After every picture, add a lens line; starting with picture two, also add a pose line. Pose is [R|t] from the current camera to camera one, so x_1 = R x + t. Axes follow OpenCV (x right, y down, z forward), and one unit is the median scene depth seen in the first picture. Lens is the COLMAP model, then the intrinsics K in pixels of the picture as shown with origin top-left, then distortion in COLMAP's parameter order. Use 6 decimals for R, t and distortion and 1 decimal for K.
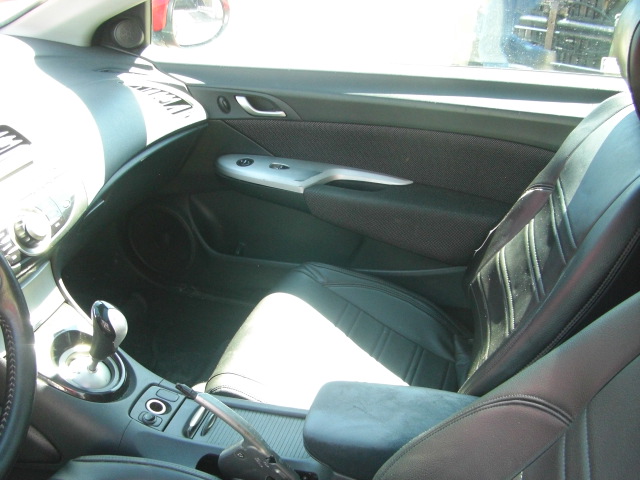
lens RADIAL K [[726.0, 0, 296.8], [0, 726.0, 262.1], [0, 0, 1]] dist [-0.179738, 0.052100]
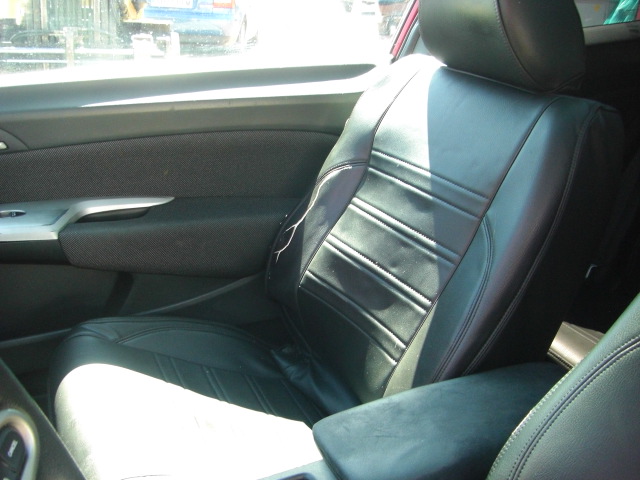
lens RADIAL K [[726.0, 0, 296.8], [0, 726.0, 262.1], [0, 0, 1]] dist [-0.179738, 0.052100]
pose [[0.753310, -0.236027, 0.613853, -0.277489], [0.271673, 0.961702, 0.036382, -0.028249], [-0.598930, 0.139360, 0.788582, 0.240341]]
